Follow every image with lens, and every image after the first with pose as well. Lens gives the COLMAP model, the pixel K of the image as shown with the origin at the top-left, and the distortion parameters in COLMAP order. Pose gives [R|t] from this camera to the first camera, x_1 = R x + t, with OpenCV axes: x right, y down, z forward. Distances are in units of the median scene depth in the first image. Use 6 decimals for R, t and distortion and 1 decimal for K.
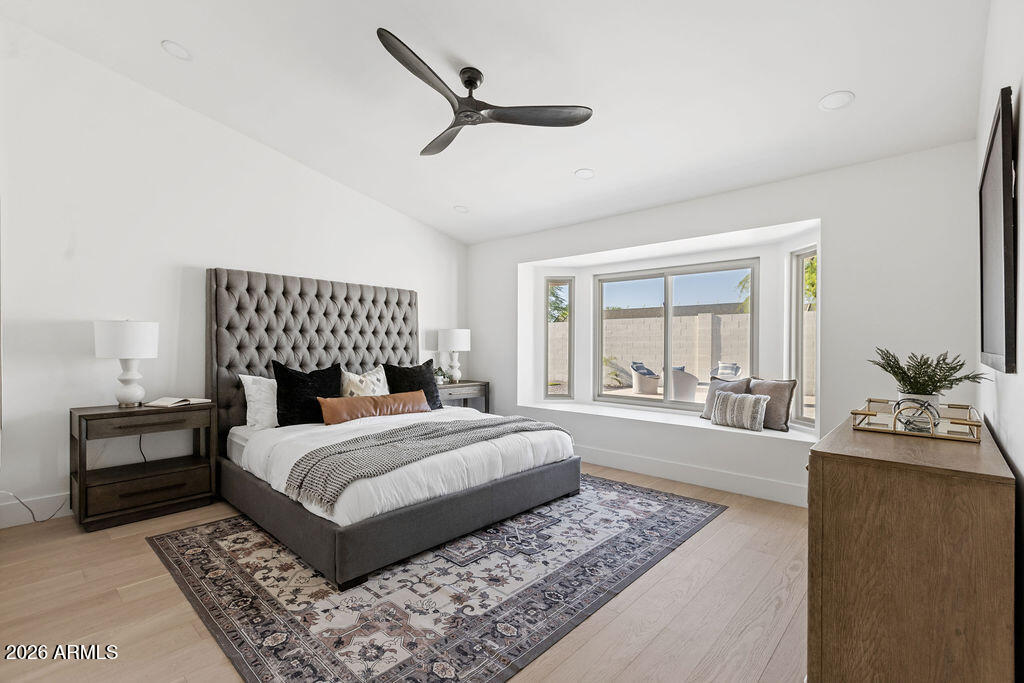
lens RADIAL K [[465.8, 0, 509.6], [0, 465.8, 341.8], [0, 0, 1]] dist [-0.000937, -0.000498]
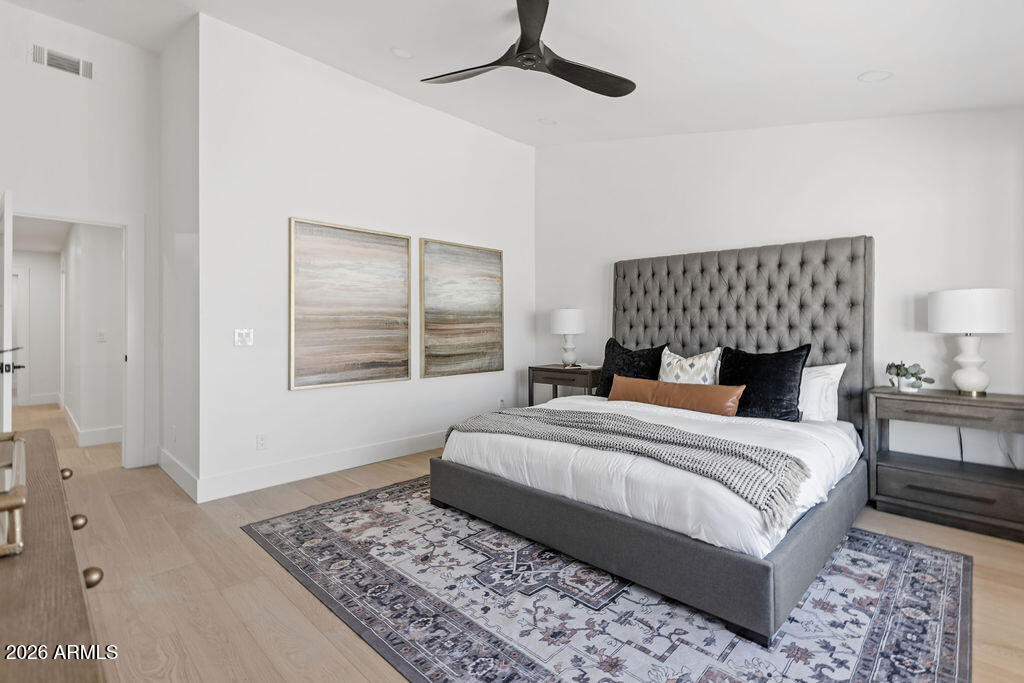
lens RADIAL K [[473.3, 0, 512.8], [0, 473.3, 320.4], [0, 0, 1]] dist [-0.001267, -0.000128]
pose [[-0.026532, -0.016935, -0.999505, 0.853384], [0.007888, 0.999822, -0.017150, 0.022375], [0.999617, -0.008339, -0.026393, 1.064756]]
